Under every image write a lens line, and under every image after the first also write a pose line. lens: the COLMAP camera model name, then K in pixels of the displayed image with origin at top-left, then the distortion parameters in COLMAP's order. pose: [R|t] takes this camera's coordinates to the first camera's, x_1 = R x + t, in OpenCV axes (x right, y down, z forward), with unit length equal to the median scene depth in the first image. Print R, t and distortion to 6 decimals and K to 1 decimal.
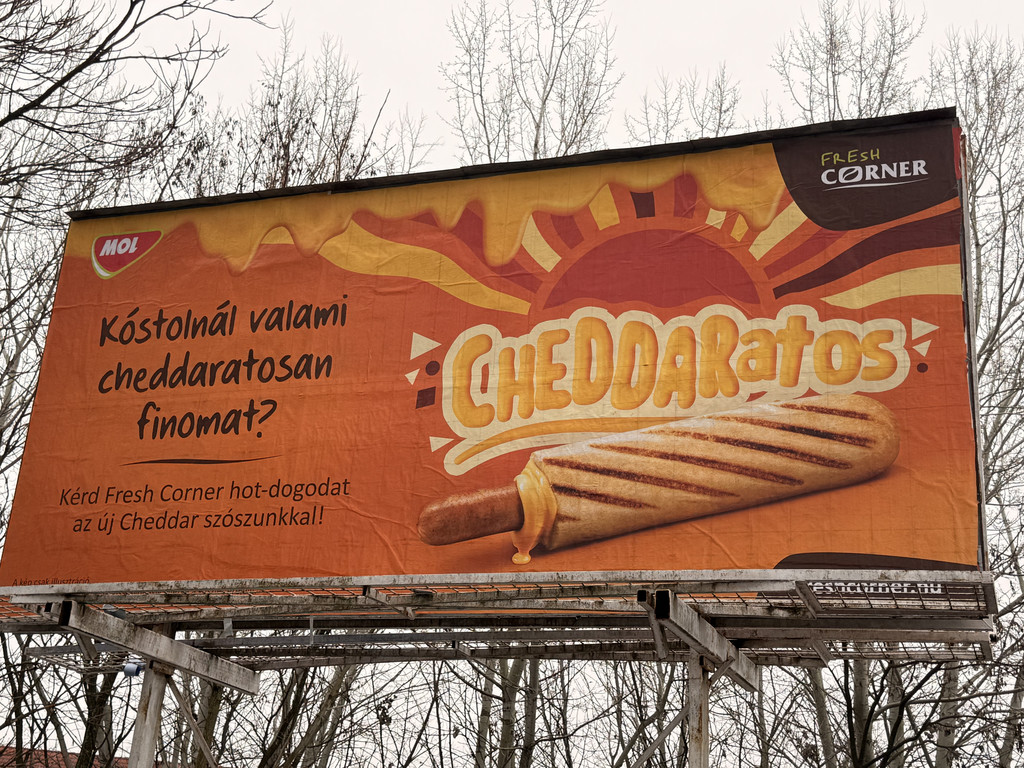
lens RADIAL K [[1363.3, 0, 507.7], [0, 1363.3, 359.1], [0, 0, 1]] dist [0.181518, 0.000000]
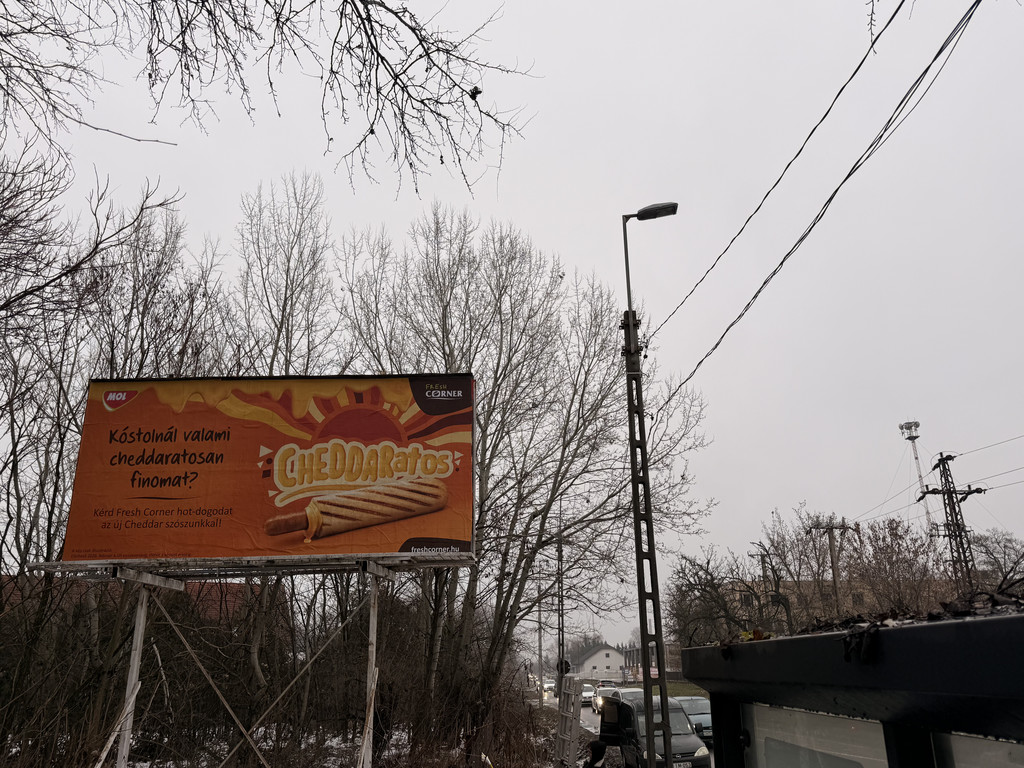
lens RADIAL K [[768.8, 0, 515.8], [0, 768.8, 381.4], [0, 0, 1]] dist [0.053882, -0.049588]
pose [[0.943610, 0.021499, 0.330360, -0.096118], [-0.043531, 0.997283, 0.059436, -0.230990], [-0.328184, -0.070466, 0.941982, -0.436026]]
